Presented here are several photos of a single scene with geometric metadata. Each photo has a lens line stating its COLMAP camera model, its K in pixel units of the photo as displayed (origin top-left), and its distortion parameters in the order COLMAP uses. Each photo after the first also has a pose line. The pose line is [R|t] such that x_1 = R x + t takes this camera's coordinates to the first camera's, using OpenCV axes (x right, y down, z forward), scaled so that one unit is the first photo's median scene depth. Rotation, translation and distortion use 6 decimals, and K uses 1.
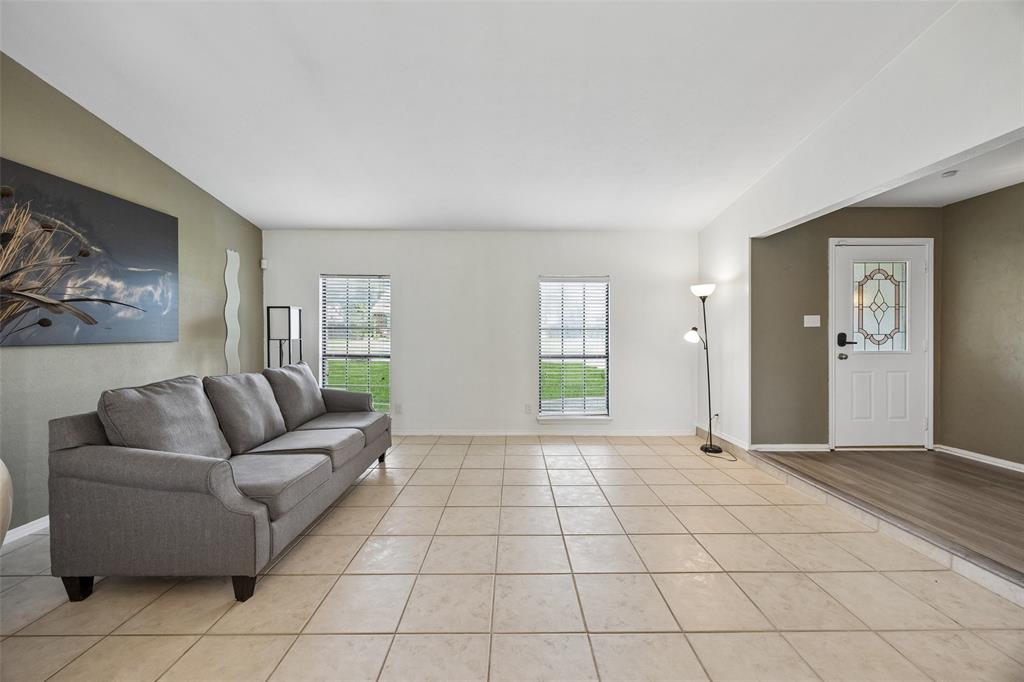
lens RADIAL K [[394.9, 0, 515.0], [0, 394.9, 338.0], [0, 0, 1]] dist [0.001224, 0.000216]
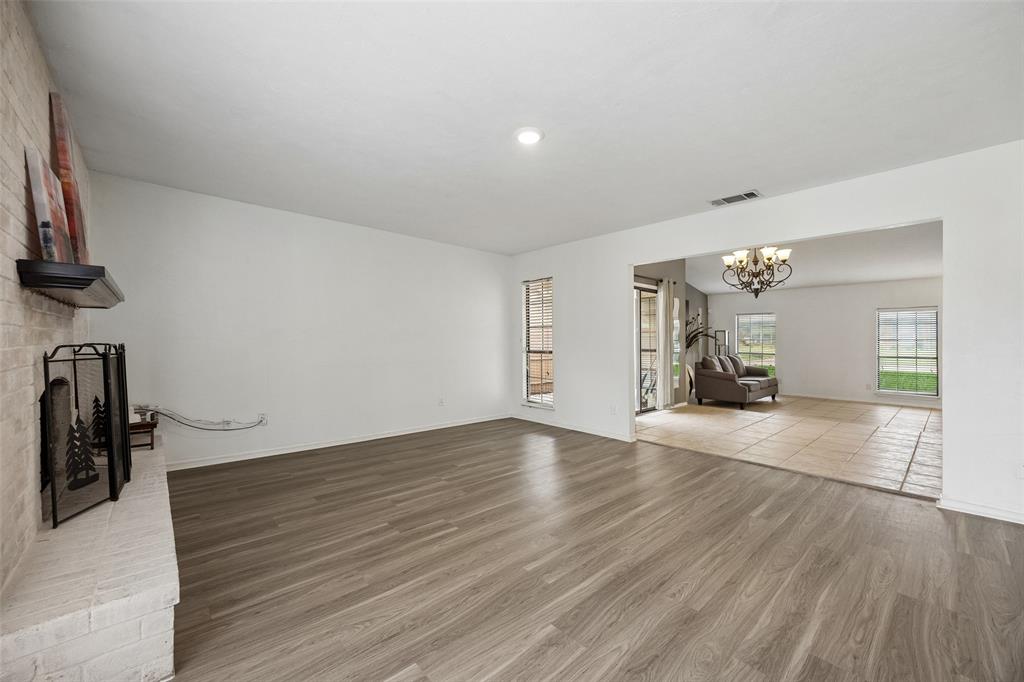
lens RADIAL K [[396.8, 0, 514.4], [0, 396.8, 335.6], [0, 0, 1]] dist [-0.000346, 0.000157]
pose [[0.665156, -0.010539, -0.746630, 0.368091], [-0.008698, 0.999723, -0.021861, 0.010369], [0.746653, 0.021035, 0.664881, -1.593994]]
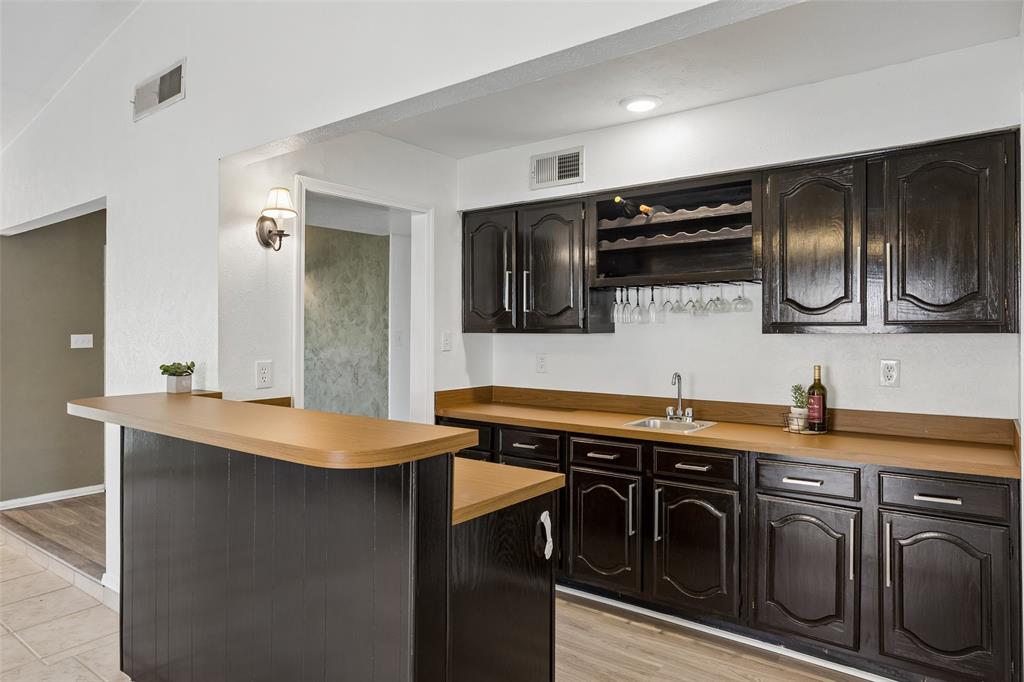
lens RADIAL K [[645.6, 0, 512.0], [0, 645.6, 341.0], [0, 0, 1]] dist [-0.000651, -0.001148]
pose [[0.615708, -0.011220, 0.787894, 0.237429], [0.004157, 0.999931, 0.010991, -0.053774], [-0.787963, -0.003492, 0.615712, -0.545358]]
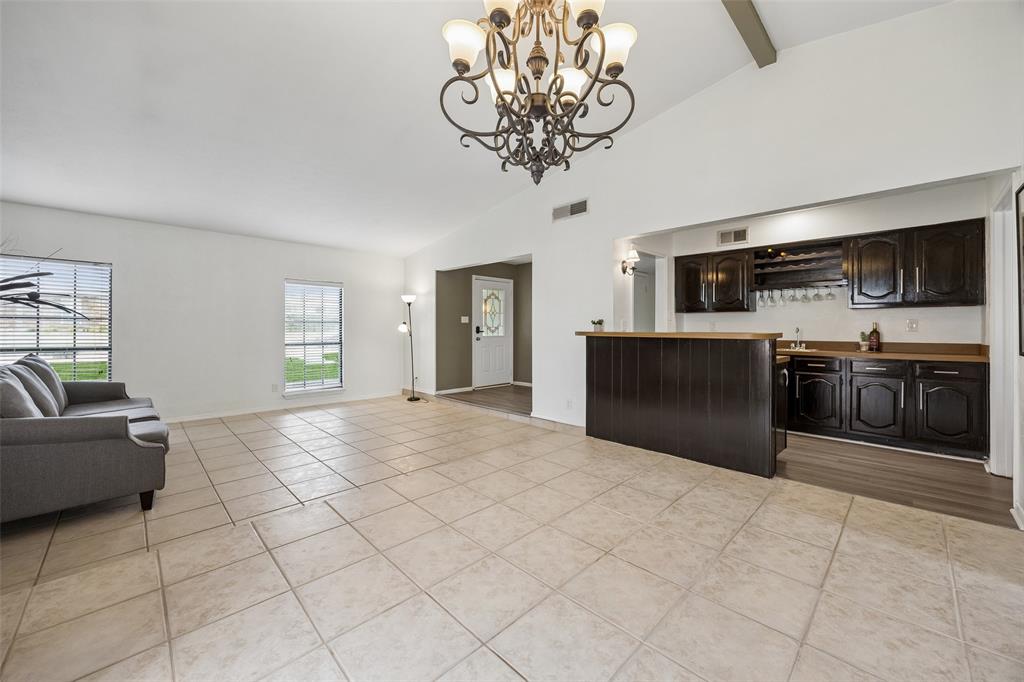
lens RADIAL K [[396.8, 0, 514.4], [0, 396.8, 335.6], [0, 0, 1]] dist [-0.000346, 0.000157]
pose [[0.719666, -0.011433, 0.694226, -0.341193], [-0.000096, 0.999863, 0.016566, 0.000307], [-0.694320, -0.011989, 0.719566, -0.457501]]
